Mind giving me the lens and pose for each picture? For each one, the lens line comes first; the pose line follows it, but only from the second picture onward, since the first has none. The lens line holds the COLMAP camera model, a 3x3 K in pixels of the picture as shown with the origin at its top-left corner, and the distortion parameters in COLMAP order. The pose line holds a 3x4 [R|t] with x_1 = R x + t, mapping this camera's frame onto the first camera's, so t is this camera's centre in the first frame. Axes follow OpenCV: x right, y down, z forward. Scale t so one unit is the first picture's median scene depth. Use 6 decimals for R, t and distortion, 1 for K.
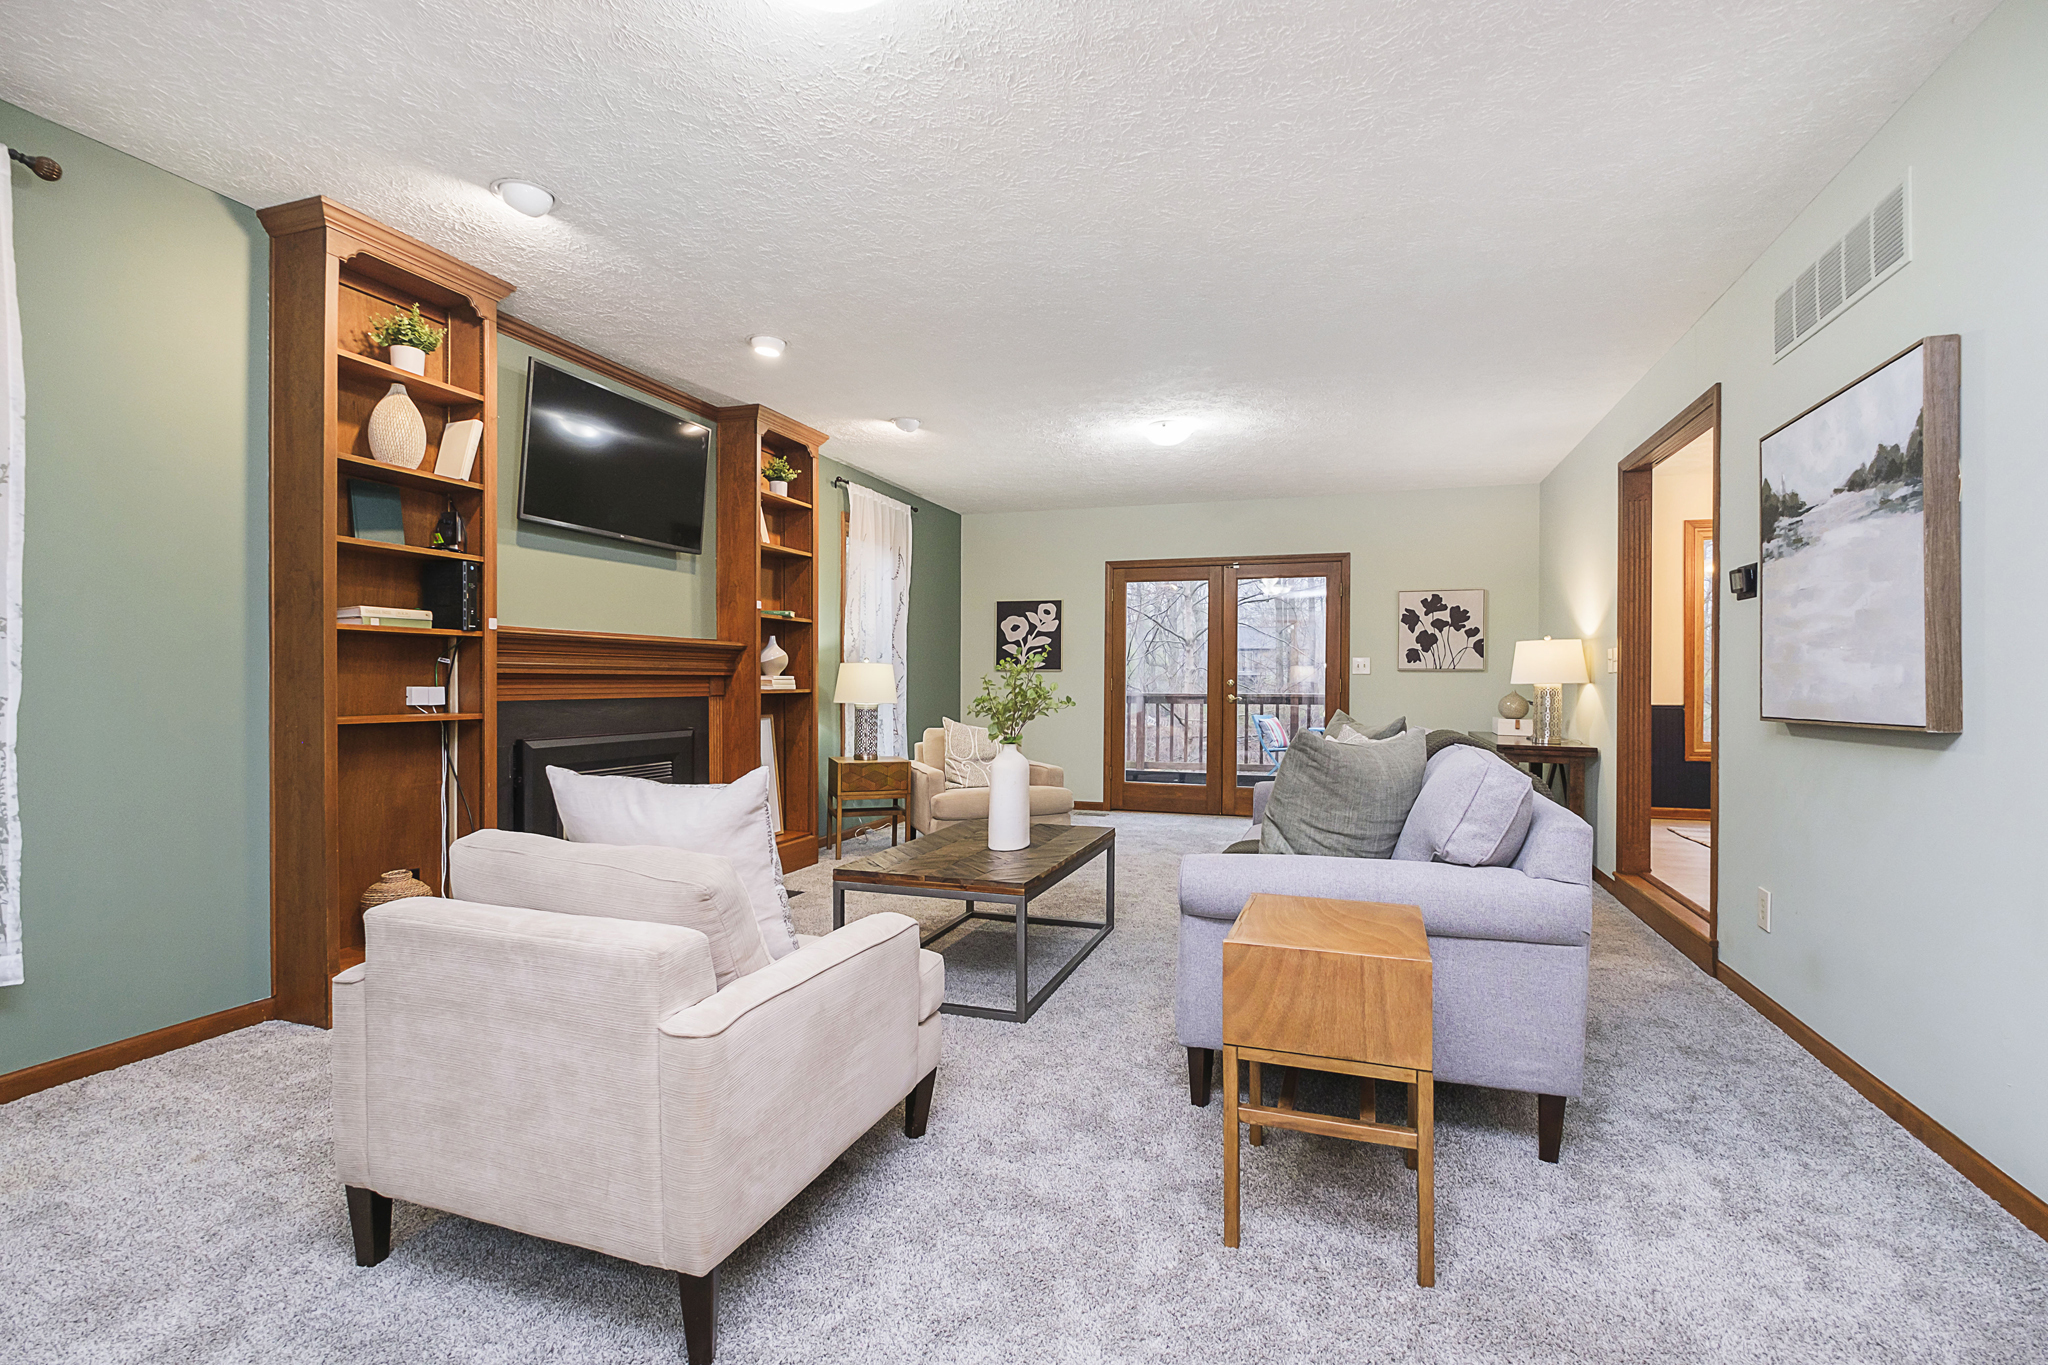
lens RADIAL K [[912.9, 0, 1024.0], [0, 912.9, 682.5], [0, 0, 1]] dist [-0.000002, 0.000106]
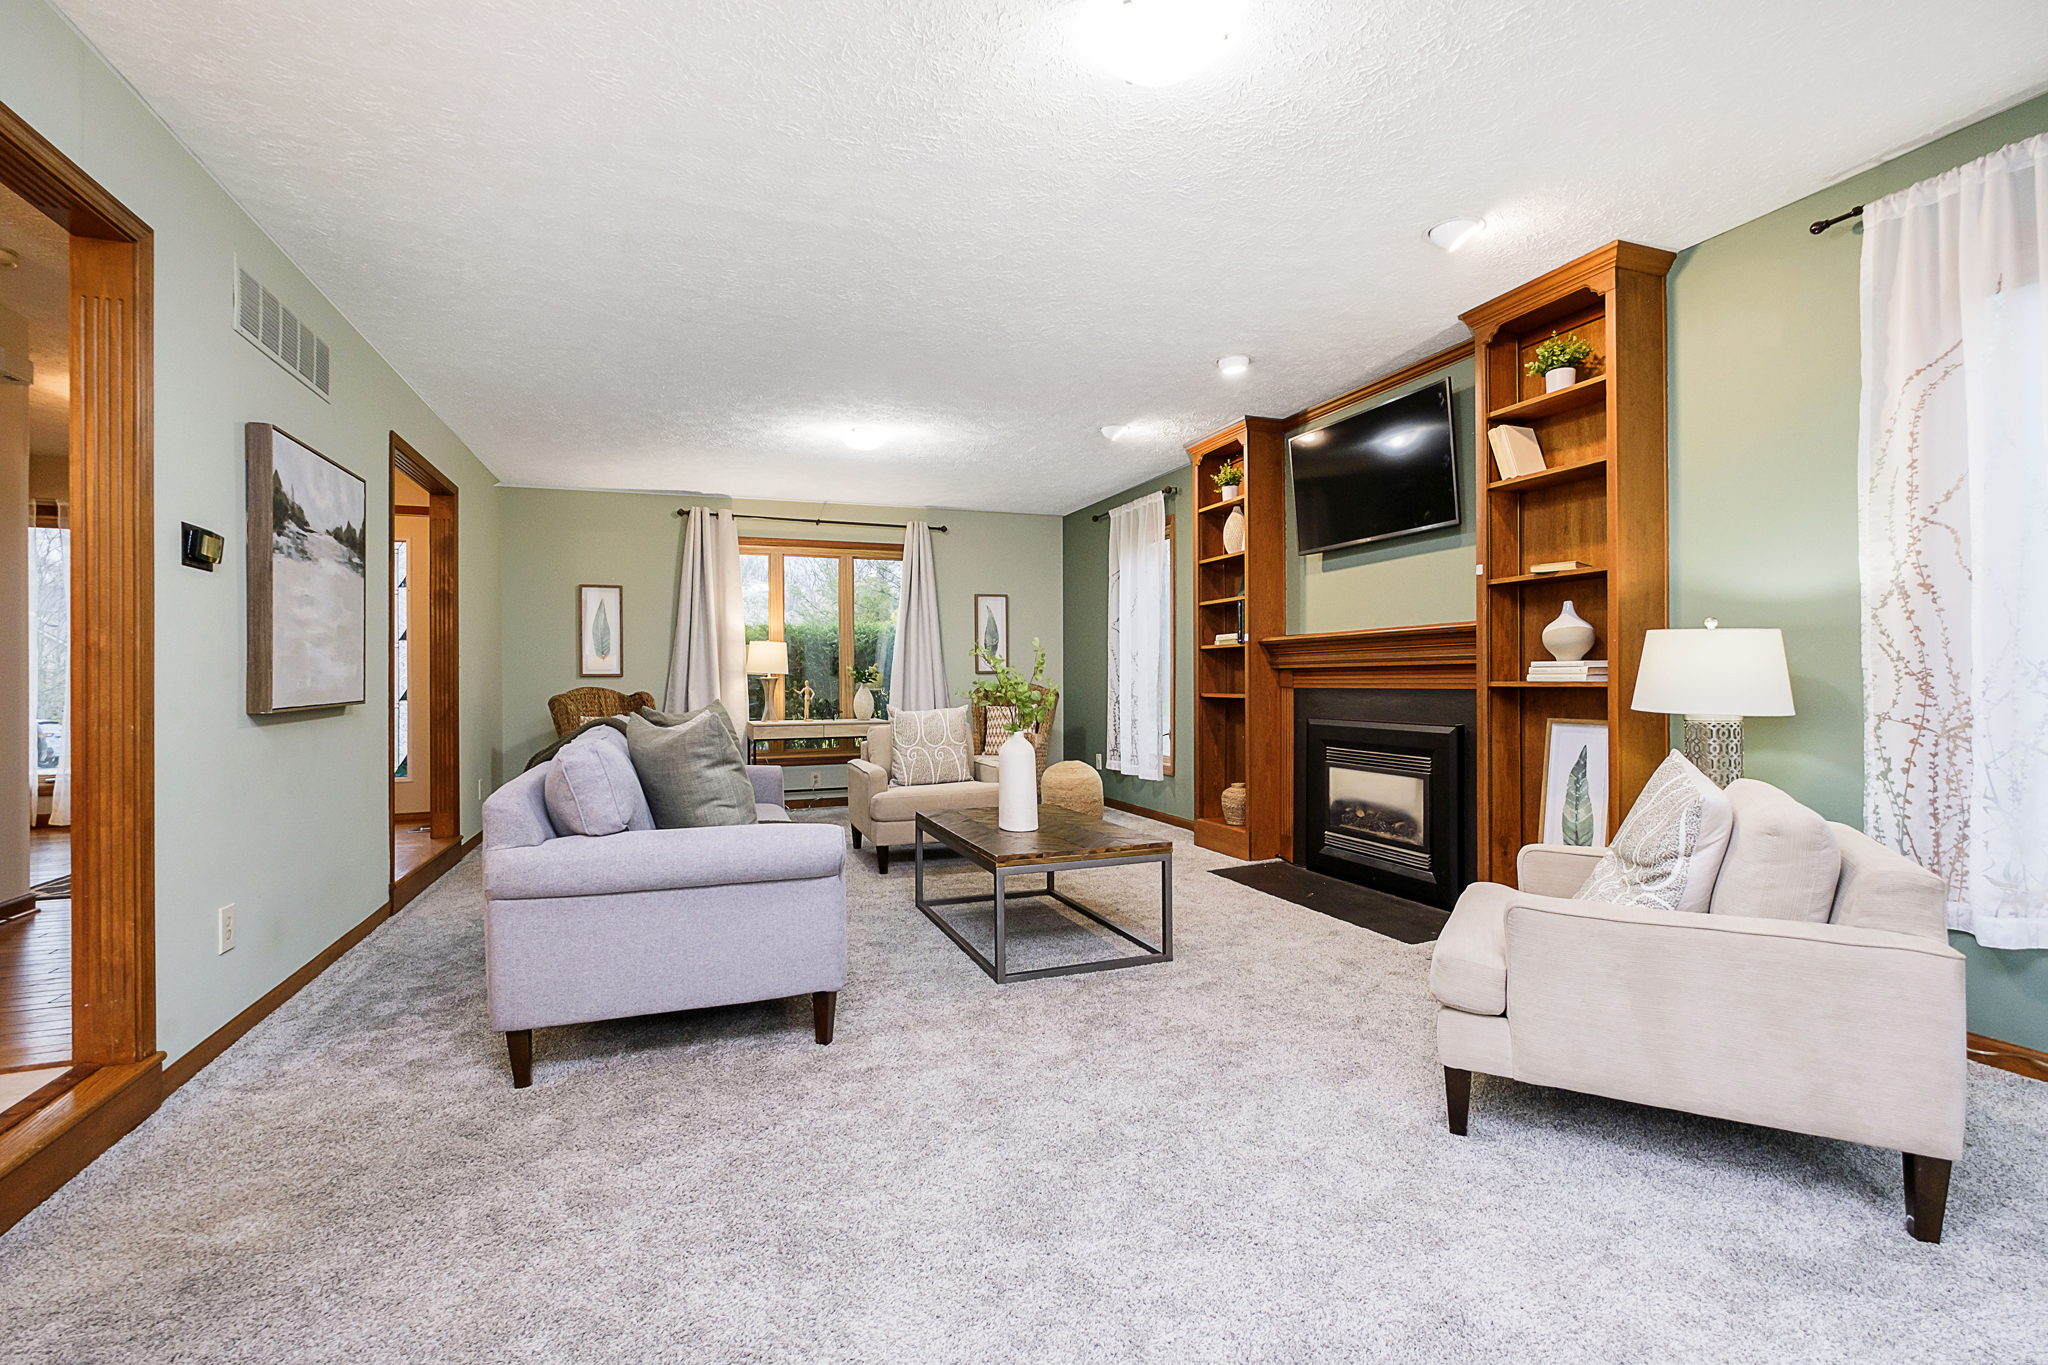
lens RADIAL K [[912.9, 0, 1024.0], [0, 912.9, 682.5], [0, 0, 1]] dist [-0.000002, 0.000106]
pose [[-0.748447, 0.003864, -0.663183, 0.588071], [0.004149, 0.999991, 0.001144, 0.007455], [0.663181, -0.001895, -0.748456, 1.545194]]
